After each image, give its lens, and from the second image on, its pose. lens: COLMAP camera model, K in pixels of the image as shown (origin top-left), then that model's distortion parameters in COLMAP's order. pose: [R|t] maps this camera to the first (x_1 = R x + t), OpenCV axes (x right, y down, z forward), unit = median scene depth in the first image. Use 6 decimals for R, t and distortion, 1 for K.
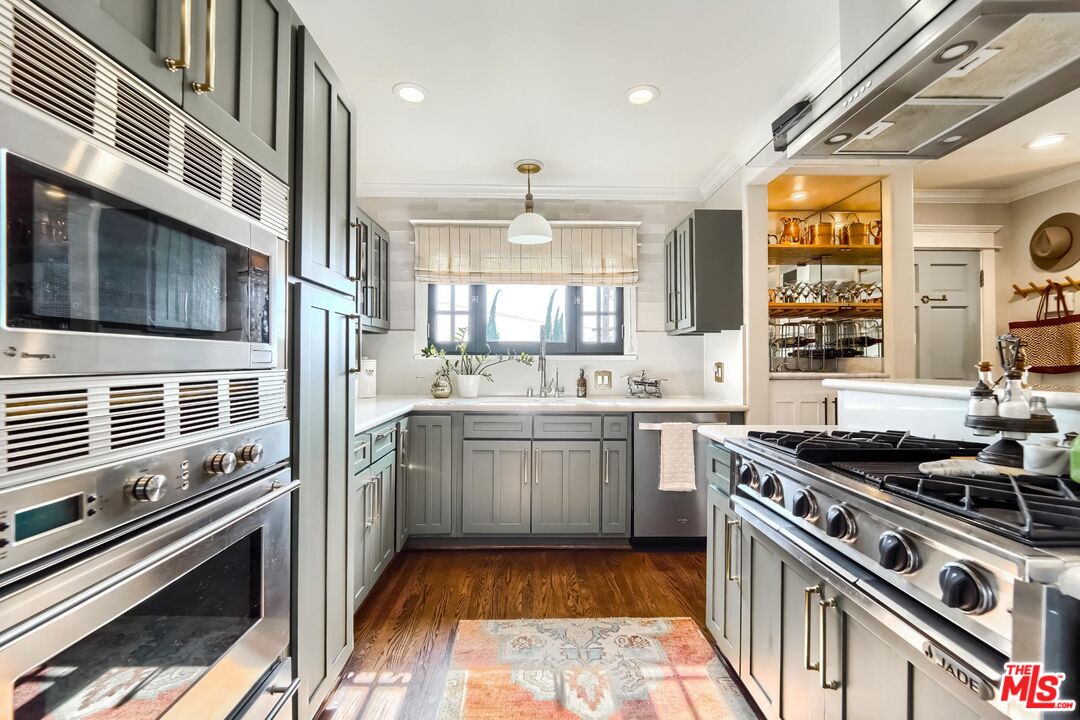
lens RADIAL K [[444.2, 0, 540.0], [0, 444.2, 360.0], [0, 0, 1]] dist [-0.008497, 0.000279]
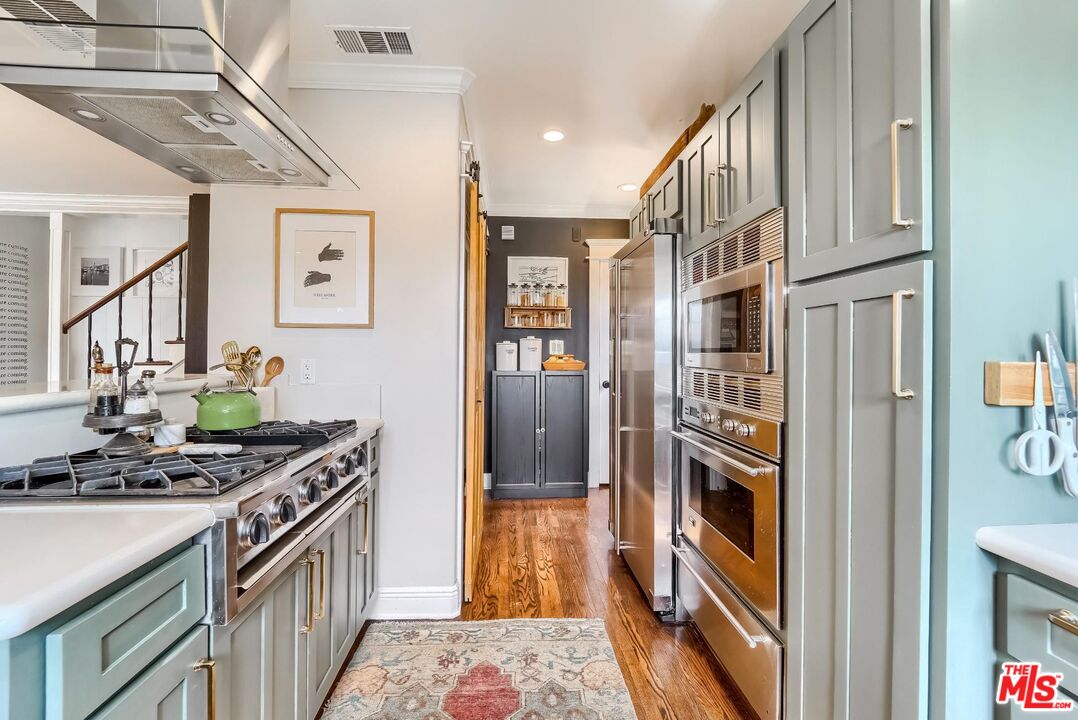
lens RADIAL K [[440.8, 0, 541.0], [0, 440.8, 357.3], [0, 0, 1]] dist [-0.009844, 0.000024]
pose [[-0.999006, -0.007322, -0.043969, 0.022873], [-0.007793, 0.999914, 0.010549, -0.013046], [0.043888, 0.010881, -0.998977, 0.793422]]
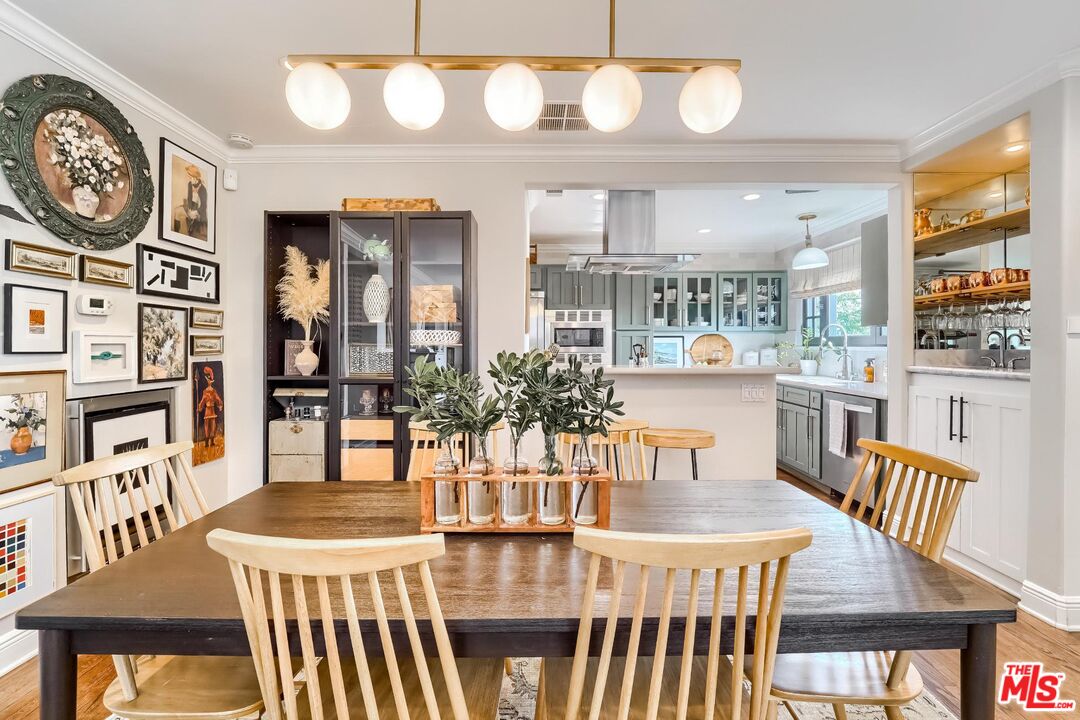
lens RADIAL K [[448.2, 0, 541.9], [0, 448.2, 349.4], [0, 0, 1]] dist [-0.014553, 0.000839]
pose [[-0.030306, 0.008811, -0.999502, 1.450045], [0.004370, 0.999953, 0.008682, -0.019459], [0.999531, -0.004105, -0.030343, 0.179241]]
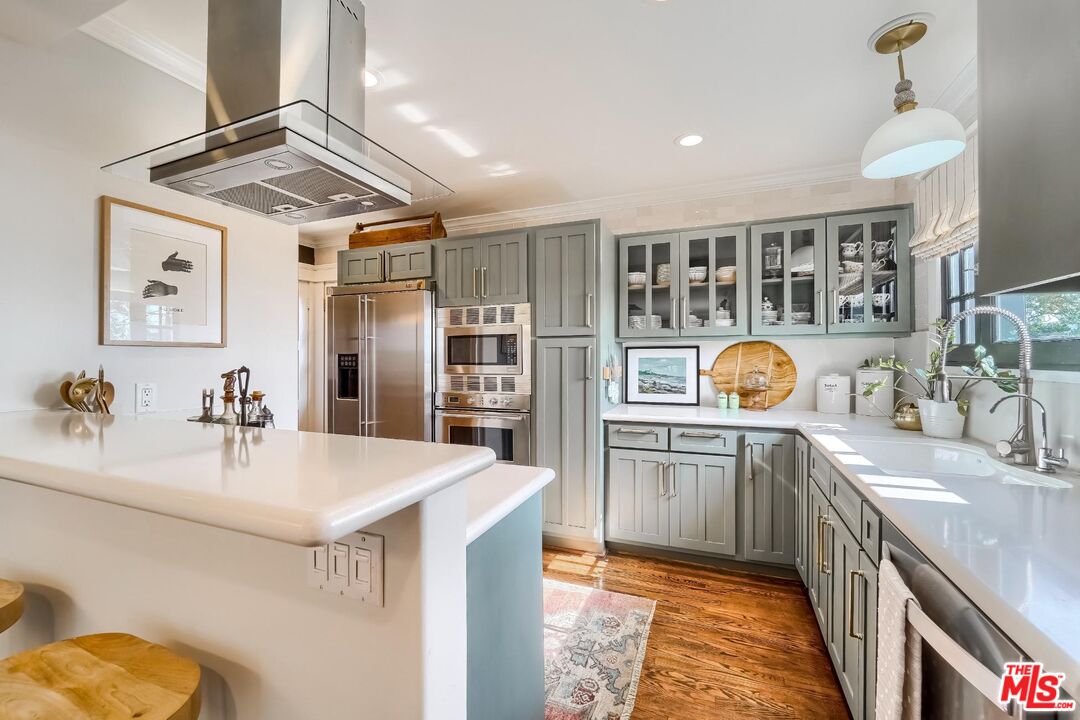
lens RADIAL K [[444.2, 0, 540.0], [0, 444.2, 360.0], [0, 0, 1]] dist [-0.008497, 0.000279]
pose [[-0.400244, 0.005954, -0.916389, 0.668937], [0.006948, 0.999970, 0.003463, -0.028655], [0.916382, -0.004981, -0.400274, 0.801430]]
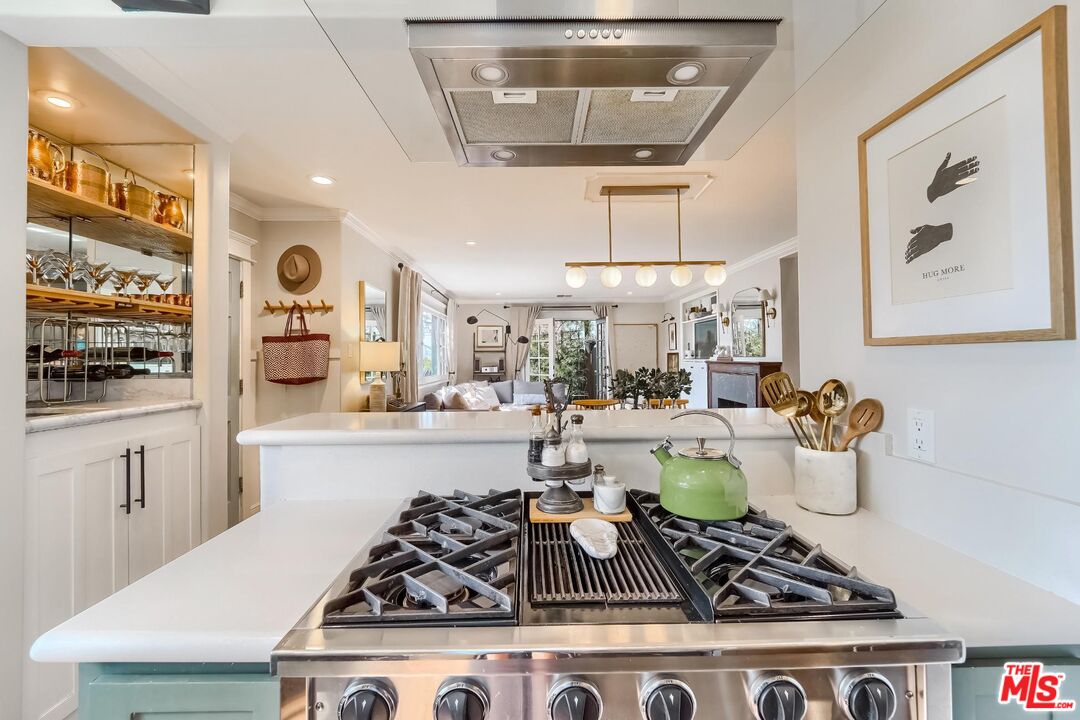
lens RADIAL K [[448.2, 0, 541.9], [0, 448.2, 349.4], [0, 0, 1]] dist [-0.014553, 0.000839]
pose [[-0.000770, 0.016717, 0.999860, 0.017563], [0.002077, 0.999858, -0.016715, -0.039617], [-0.999998, 0.002064, -0.000805, 0.386005]]
